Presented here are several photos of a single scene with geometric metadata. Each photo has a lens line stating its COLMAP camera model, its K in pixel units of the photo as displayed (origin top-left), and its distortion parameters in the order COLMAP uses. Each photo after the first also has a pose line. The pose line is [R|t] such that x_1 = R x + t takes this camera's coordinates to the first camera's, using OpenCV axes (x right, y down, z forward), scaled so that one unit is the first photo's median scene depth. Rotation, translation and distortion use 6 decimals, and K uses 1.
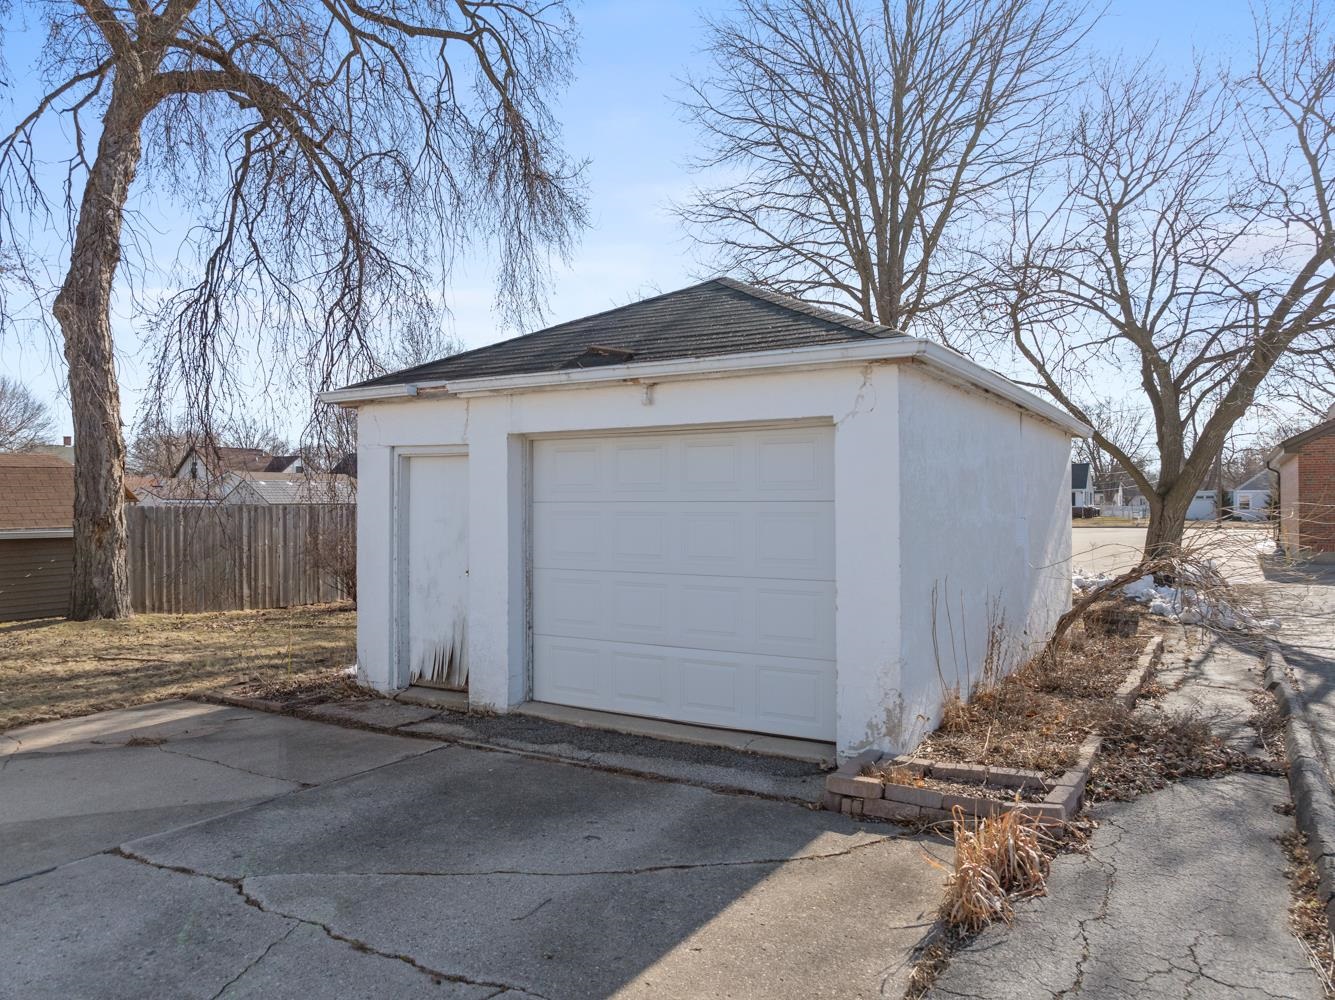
lens RADIAL K [[933.8, 0, 666.1], [0, 933.8, 502.3], [0, 0, 1]] dist [-0.028391, 0.001991]
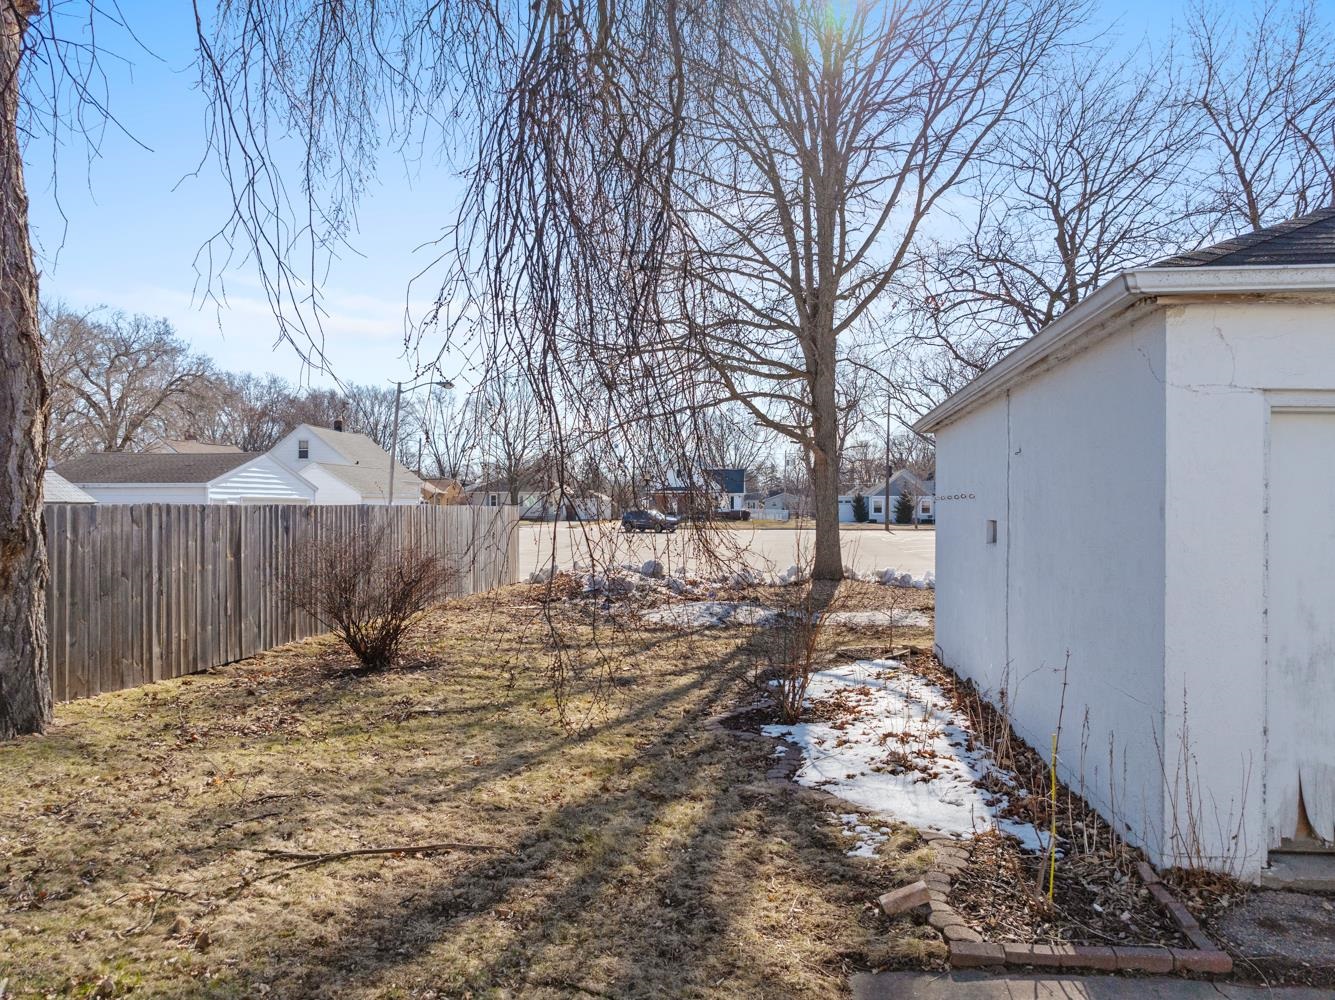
lens RADIAL K [[933.8, 0, 669.4], [0, 933.8, 498.2], [0, 0, 1]] dist [-0.028391, 0.001991]
pose [[0.915117, 0.008993, 0.403089, -0.389415], [-0.006403, 0.999949, -0.007771, 0.002105], [-0.403138, 0.004530, 0.915128, 0.330390]]
